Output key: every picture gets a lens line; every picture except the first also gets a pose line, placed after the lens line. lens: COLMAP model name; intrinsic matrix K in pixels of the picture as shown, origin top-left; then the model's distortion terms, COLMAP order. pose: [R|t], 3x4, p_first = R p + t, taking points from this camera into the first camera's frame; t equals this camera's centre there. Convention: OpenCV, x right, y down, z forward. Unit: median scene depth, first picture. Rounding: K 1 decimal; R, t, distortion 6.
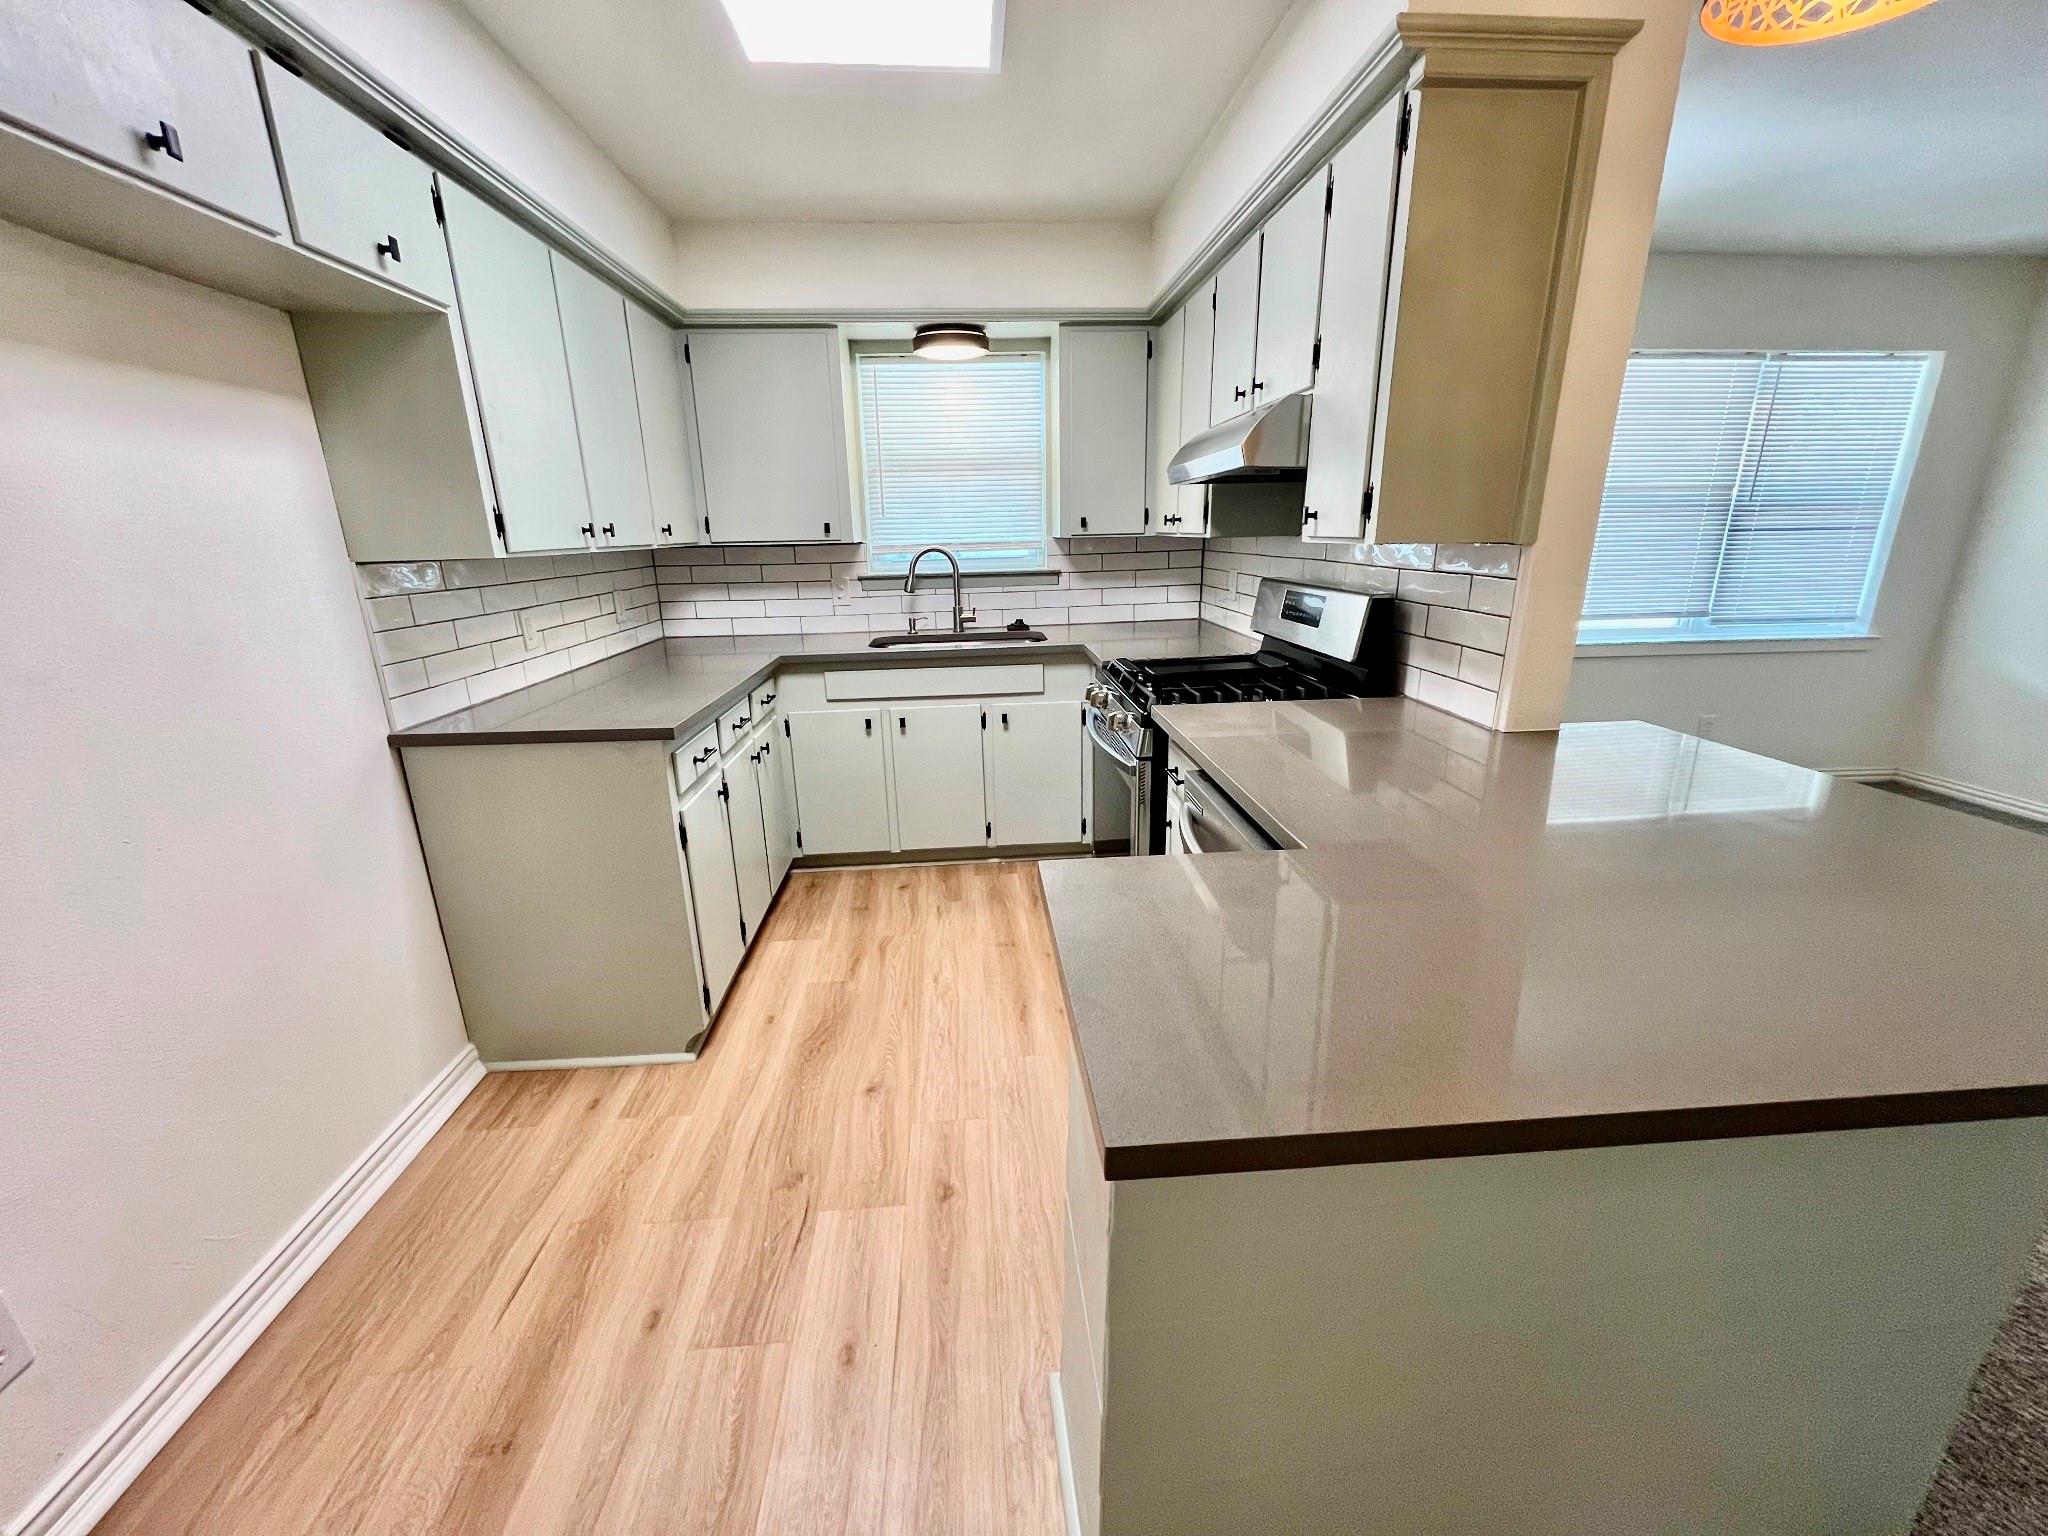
lens RADIAL K [[825.4, 0, 1020.0], [0, 825.4, 769.7], [0, 0, 1]] dist [-0.002014, -0.000242]
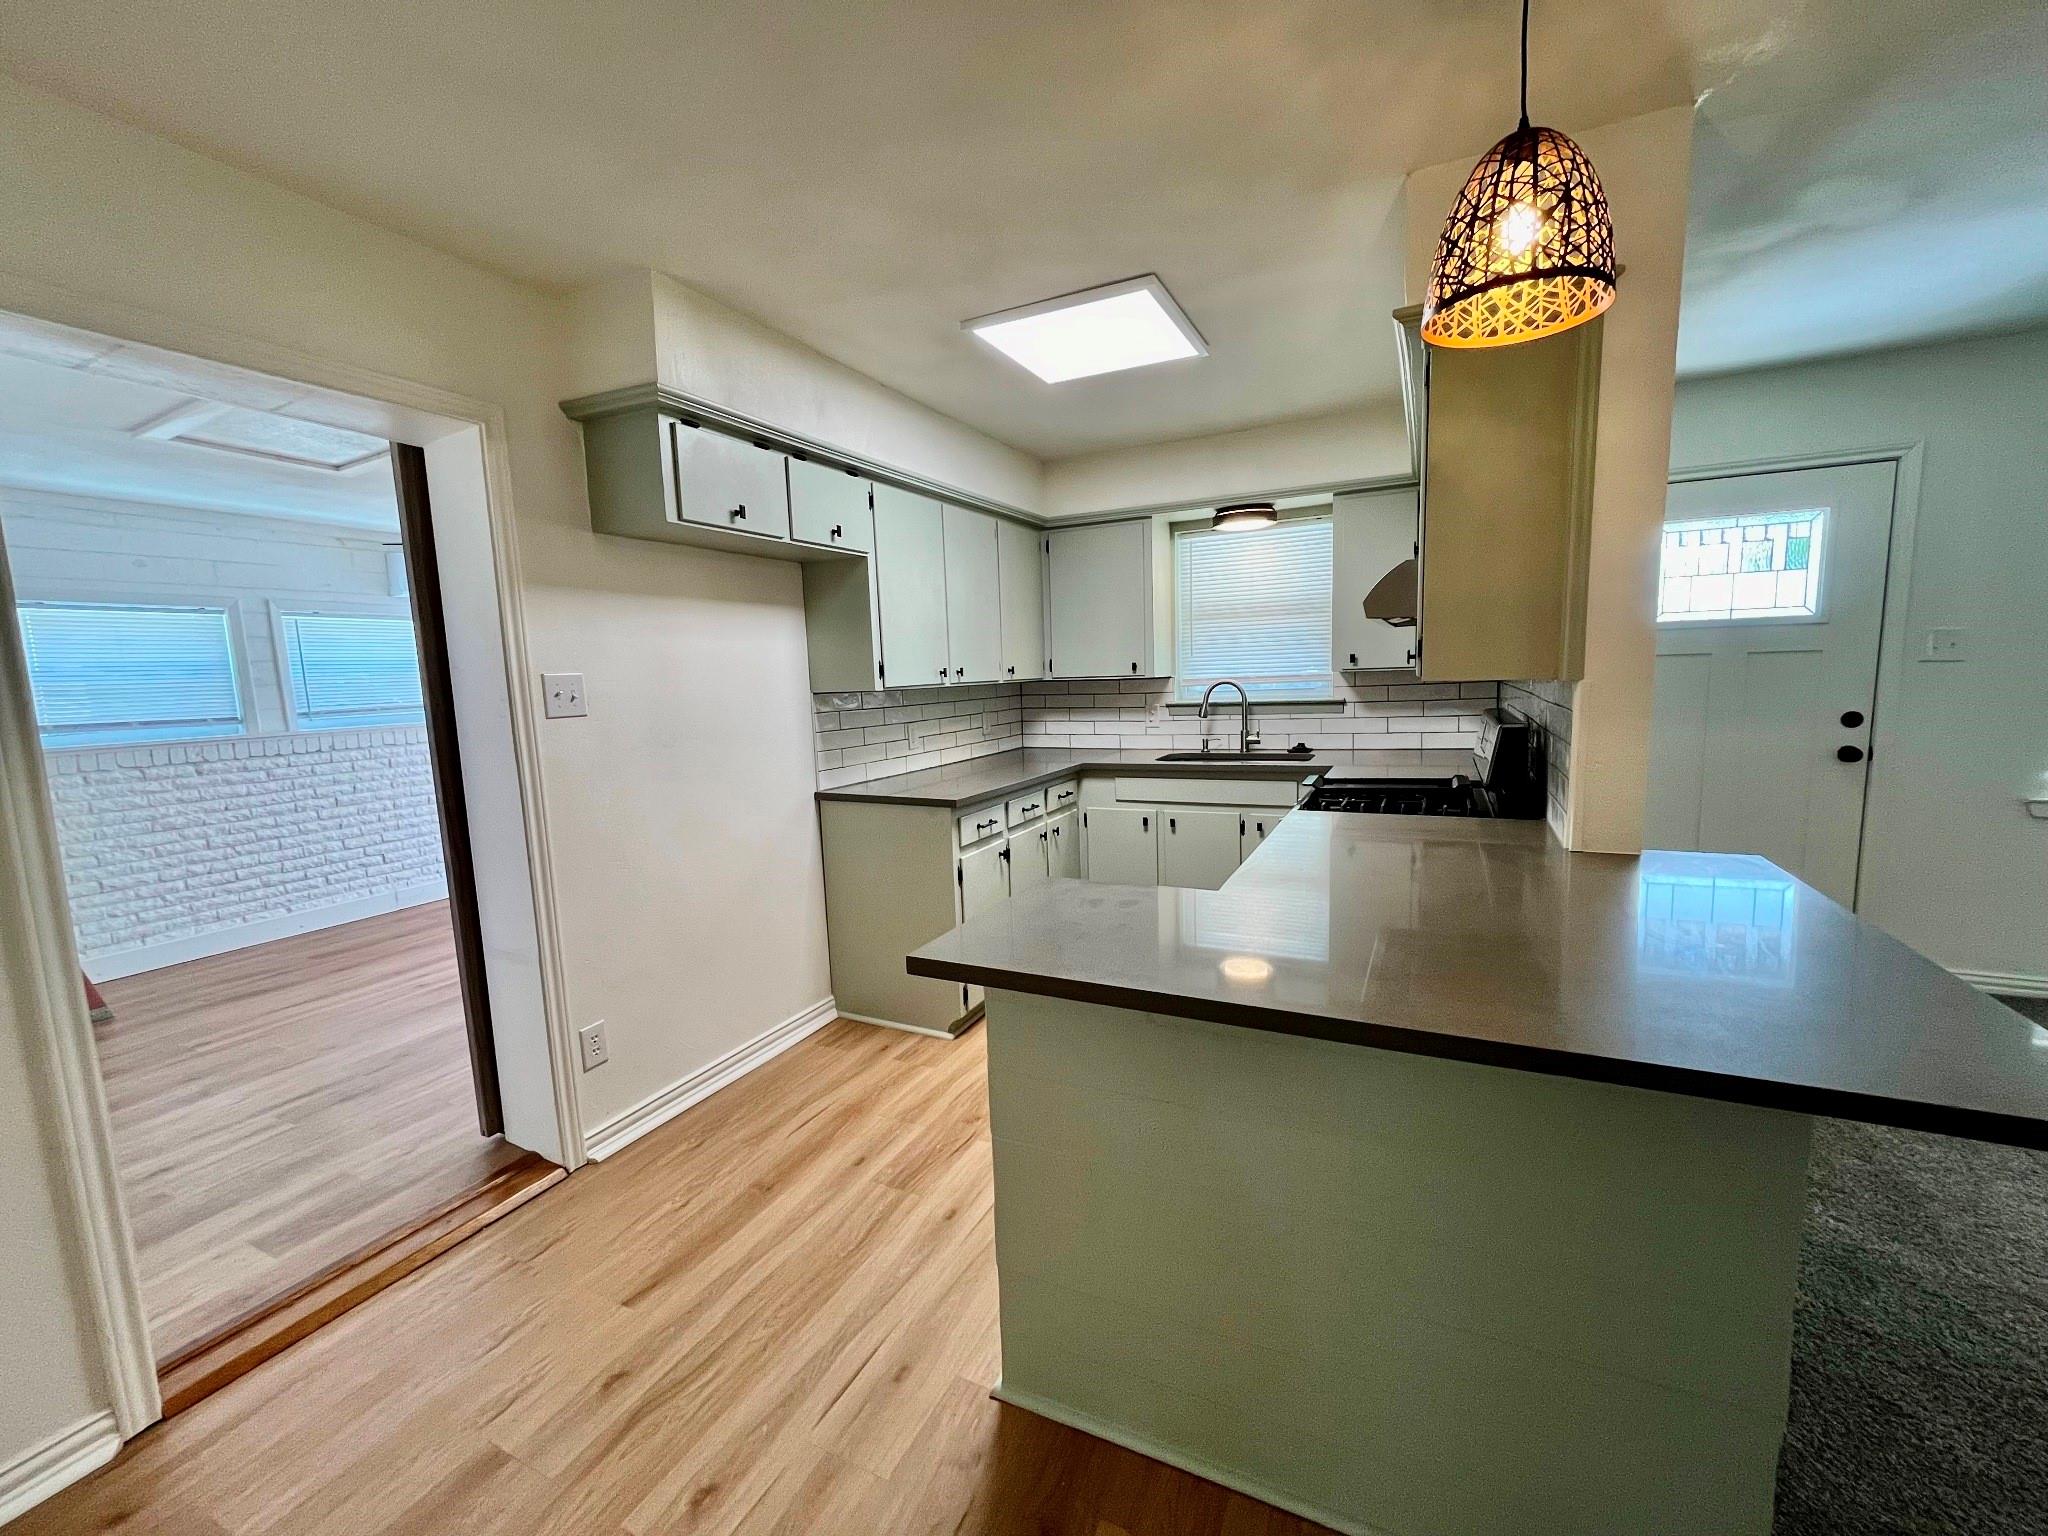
lens RADIAL K [[825.4, 0, 1020.0], [0, 825.4, 769.7], [0, 0, 1]] dist [-0.002014, -0.000242]
pose [[0.862229, 0.049174, -0.504126, 0.270958], [-0.124350, 0.985368, -0.116566, 0.034577], [0.491018, 0.163194, 0.855727, -0.151930]]
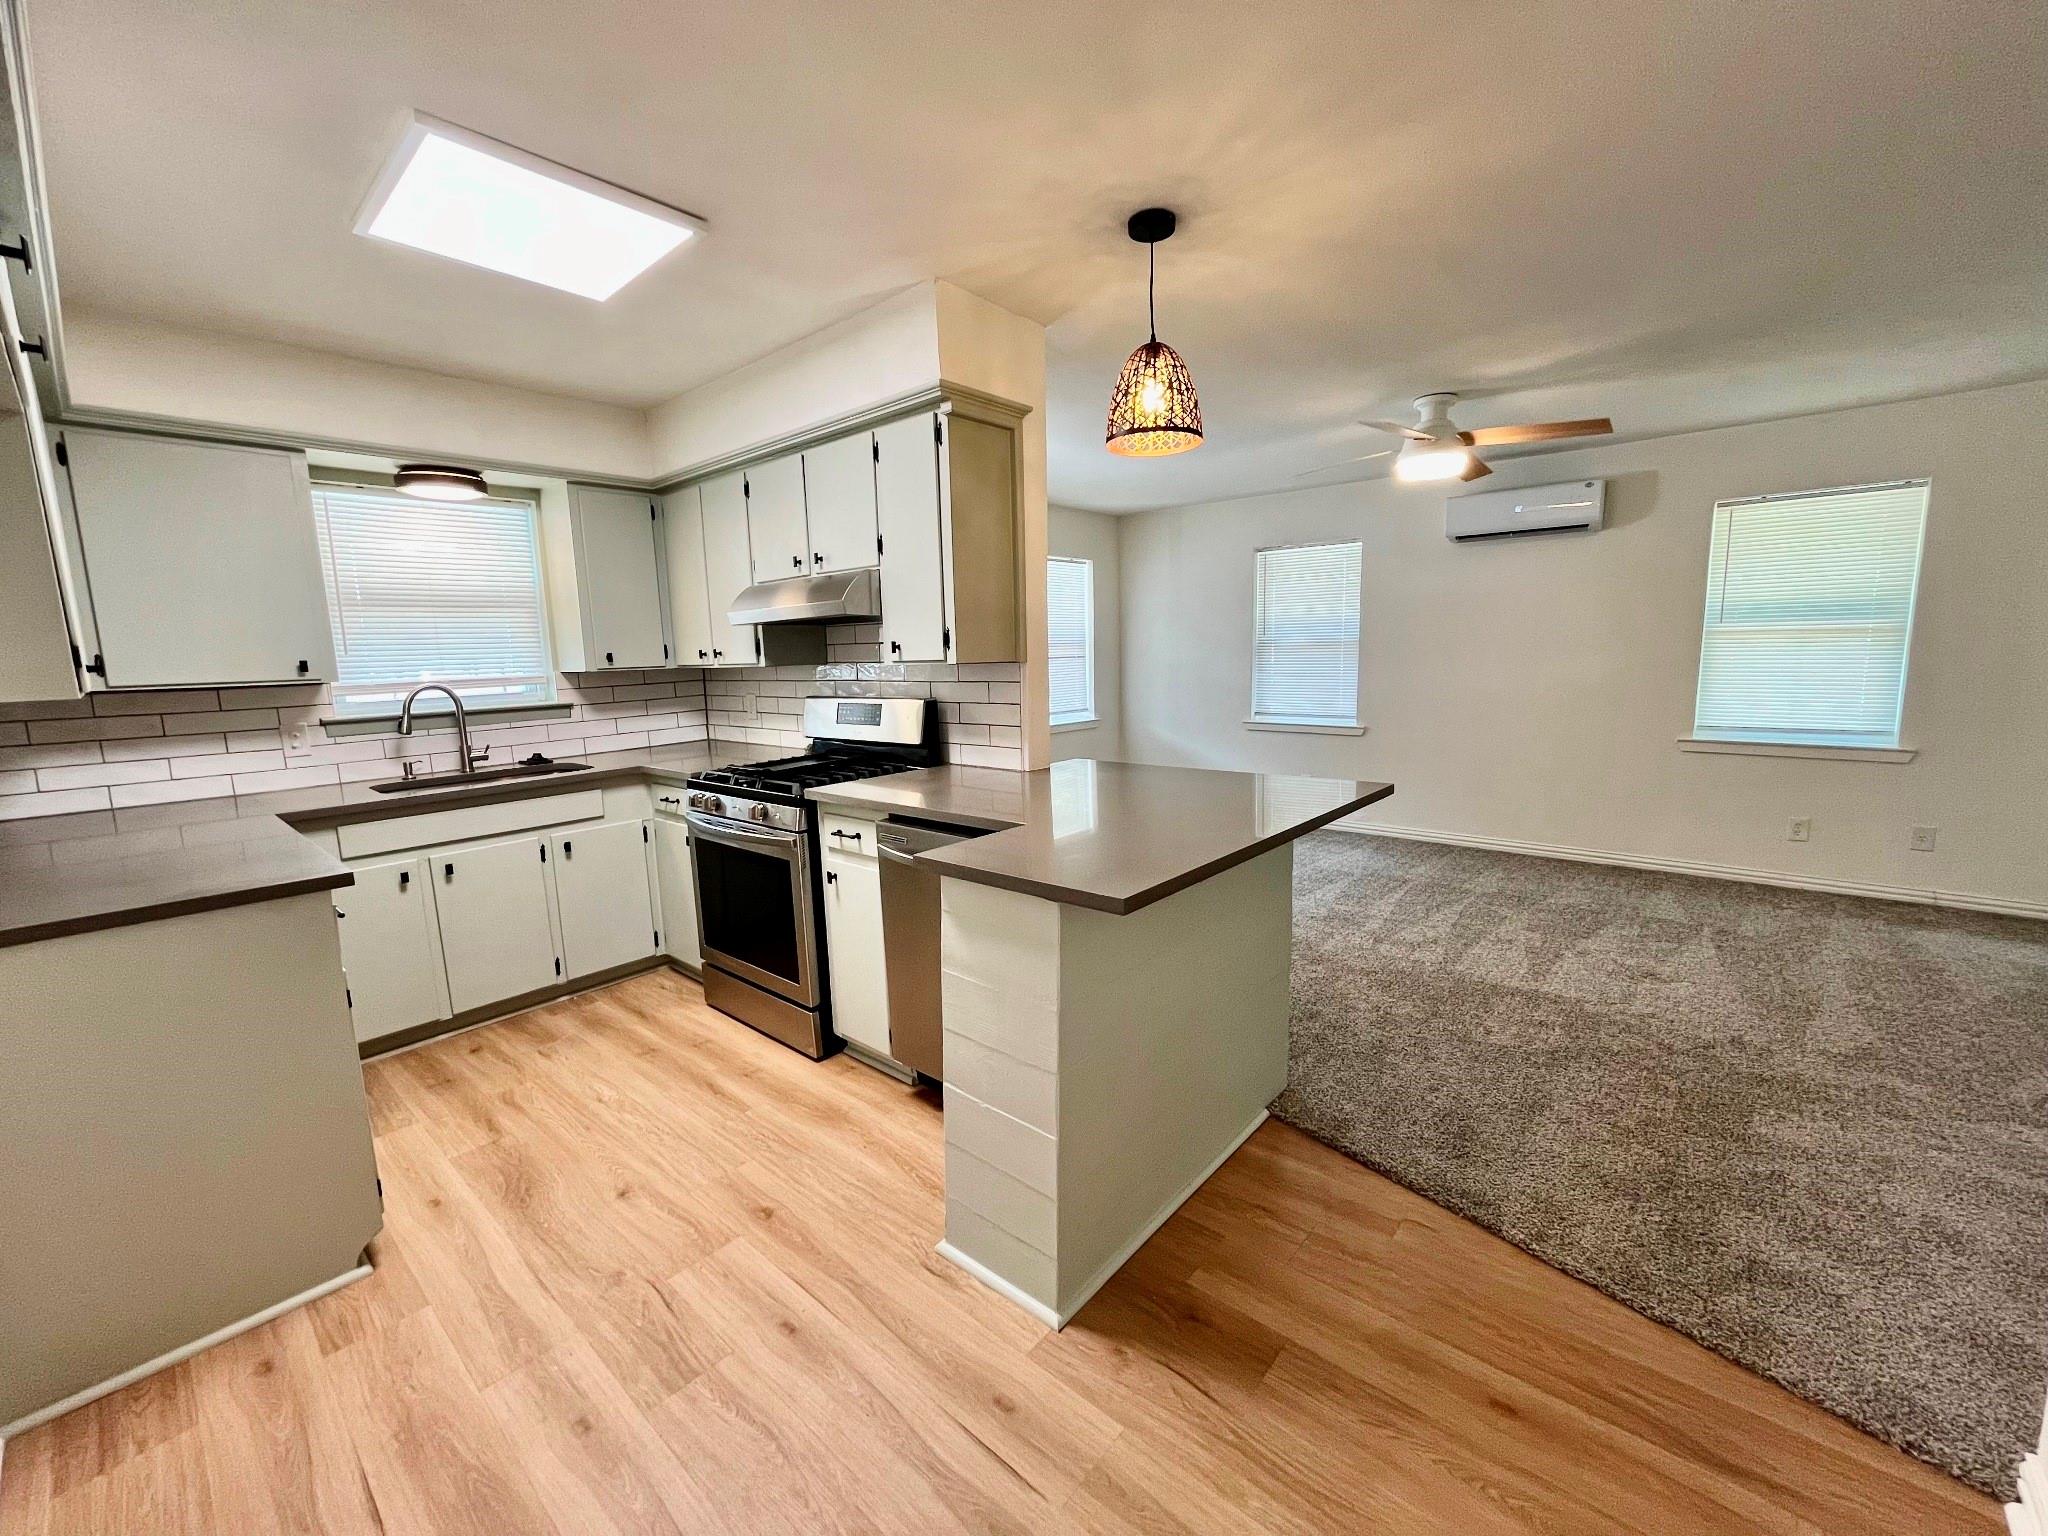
lens RADIAL K [[825.4, 0, 1020.0], [0, 825.4, 769.7], [0, 0, 1]] dist [-0.002014, -0.000242]
pose [[0.715900, -0.103493, 0.690490, -0.312548], [0.213180, 0.974128, -0.075019, 0.039322], [-0.664862, 0.200905, 0.719442, -0.104233]]
